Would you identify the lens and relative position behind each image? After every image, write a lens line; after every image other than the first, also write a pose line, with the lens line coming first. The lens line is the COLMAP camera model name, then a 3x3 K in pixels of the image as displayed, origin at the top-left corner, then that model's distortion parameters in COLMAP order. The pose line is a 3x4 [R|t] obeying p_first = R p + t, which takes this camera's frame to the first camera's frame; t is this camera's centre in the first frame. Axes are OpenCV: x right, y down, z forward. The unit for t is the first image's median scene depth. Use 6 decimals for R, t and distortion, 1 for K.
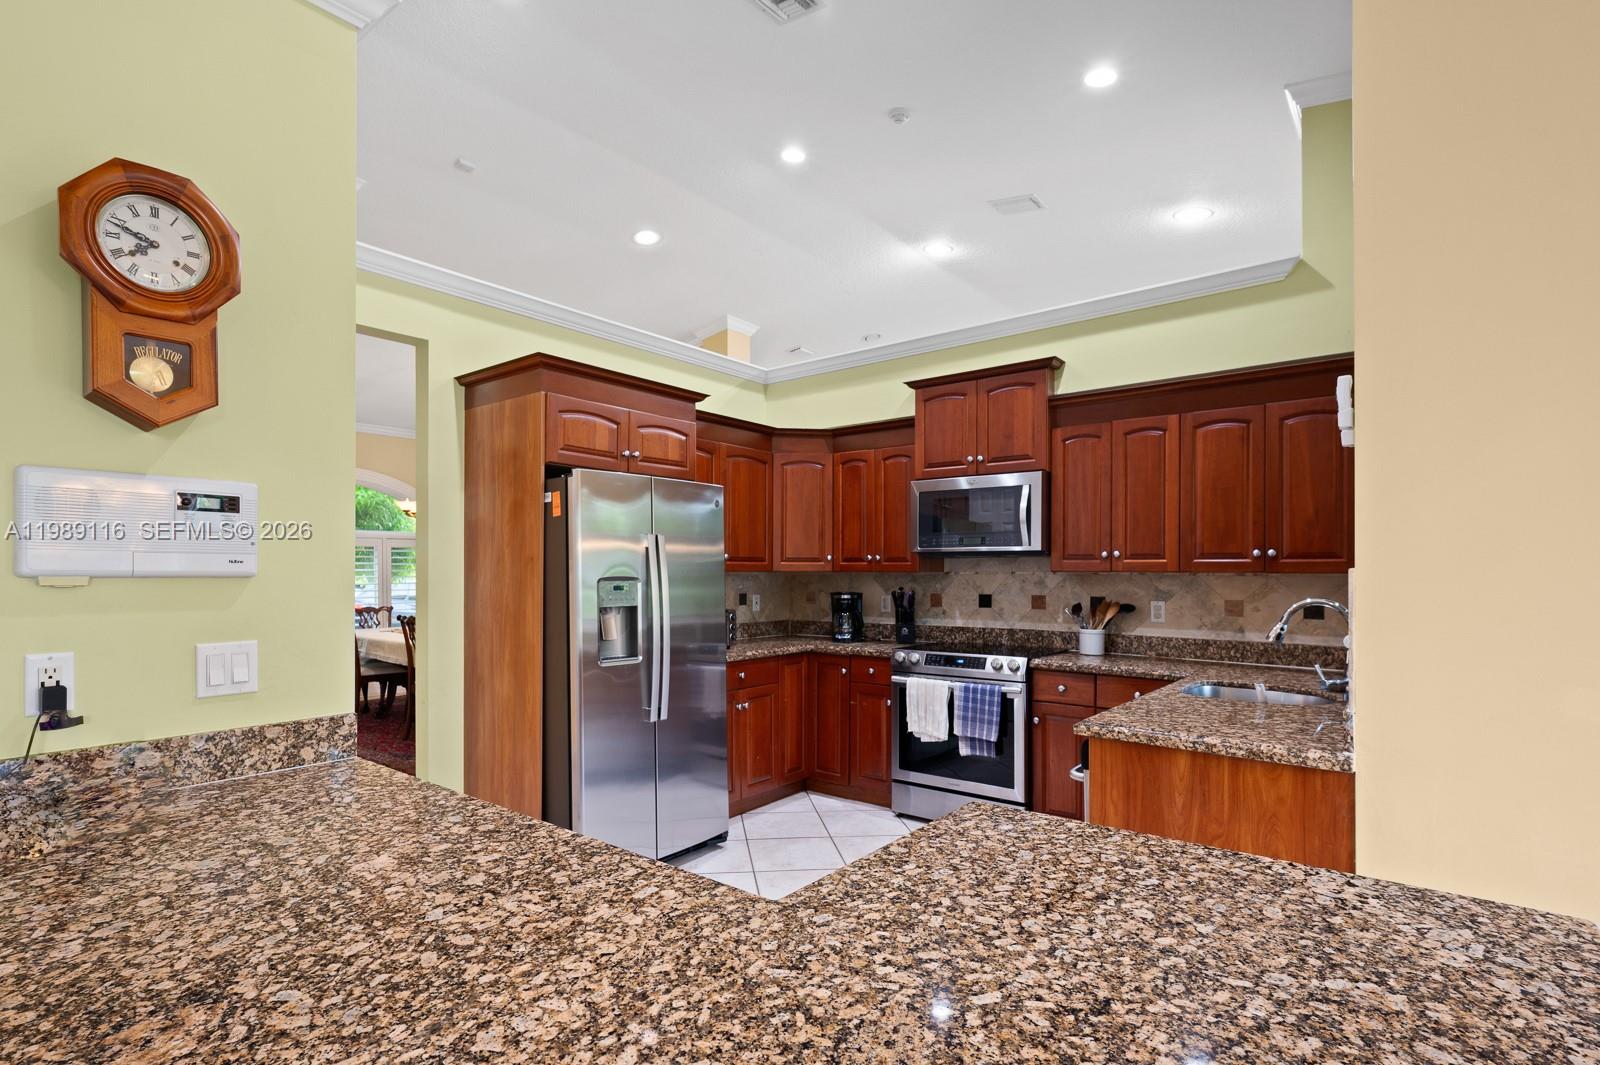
lens RADIAL K [[789.2, 0, 743.8], [0, 789.2, 580.6], [0, 0, 1]] dist [-0.000666, -0.000039]
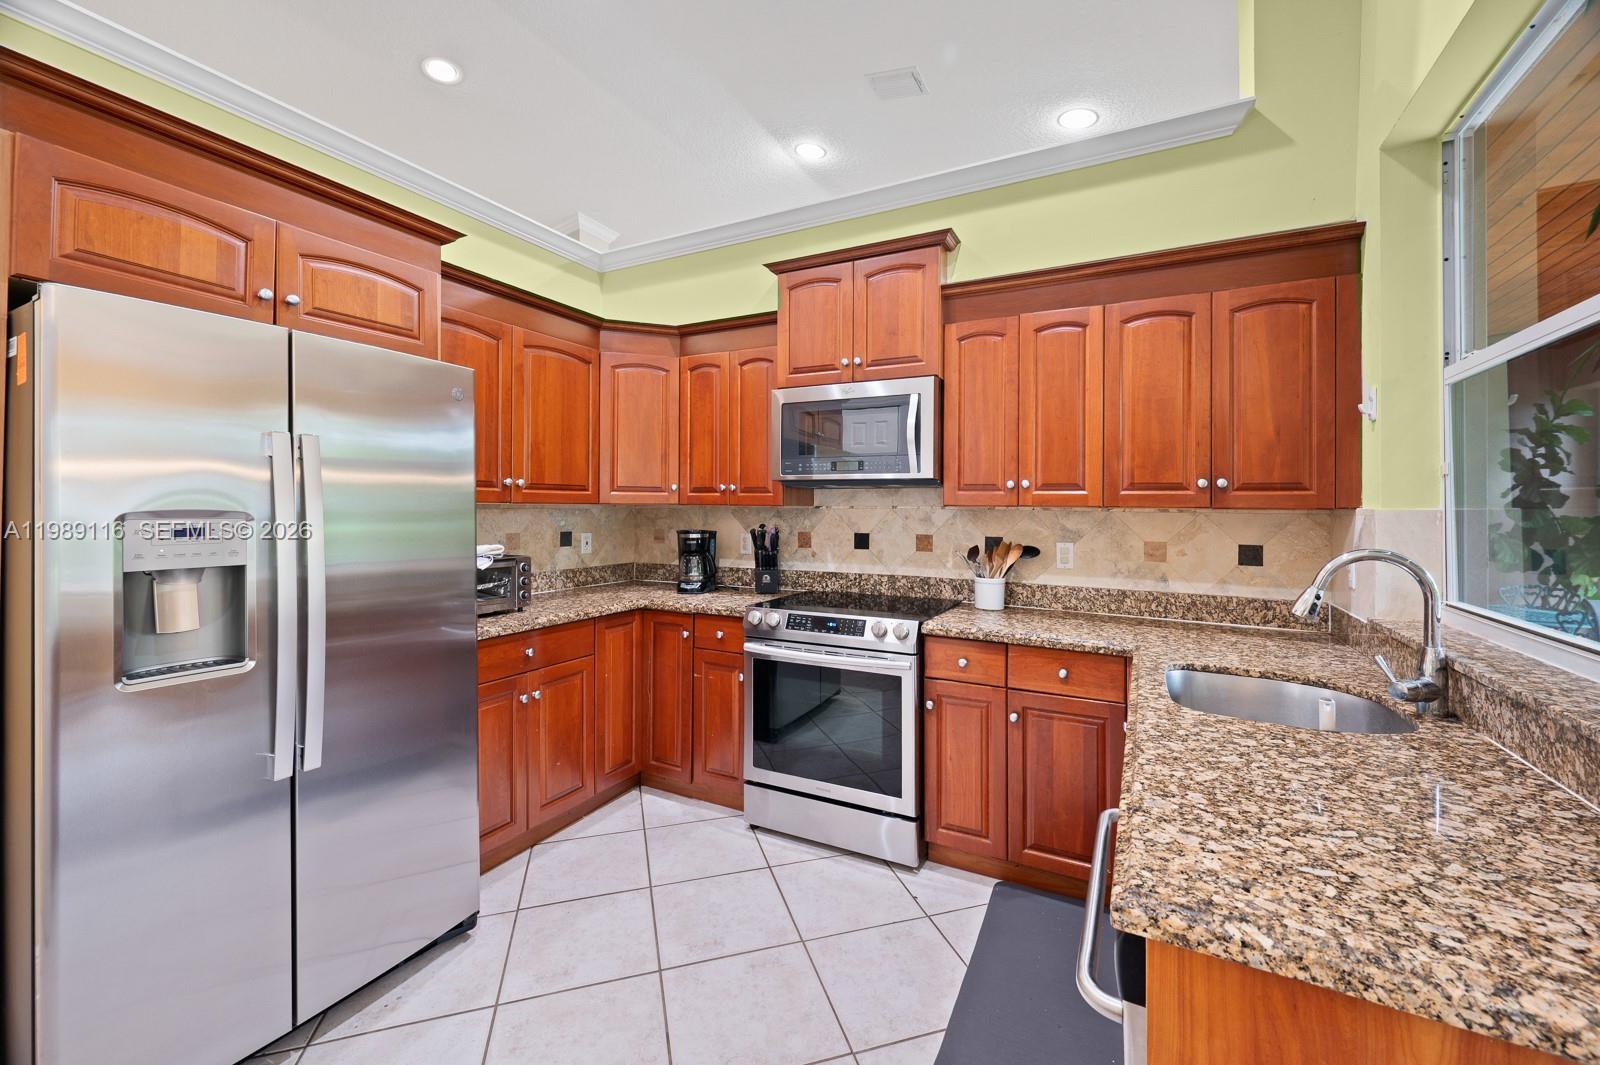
lens RADIAL K [[644.8, 0, 812.4], [0, 644.8, 505.6], [0, 0, 1]] dist [-0.000340, -0.000089]
pose [[0.972633, 0.005491, 0.232282, 0.108184], [-0.002876, 0.999929, -0.011597, -0.003565], [-0.232329, 0.010612, 0.972579, 0.388802]]
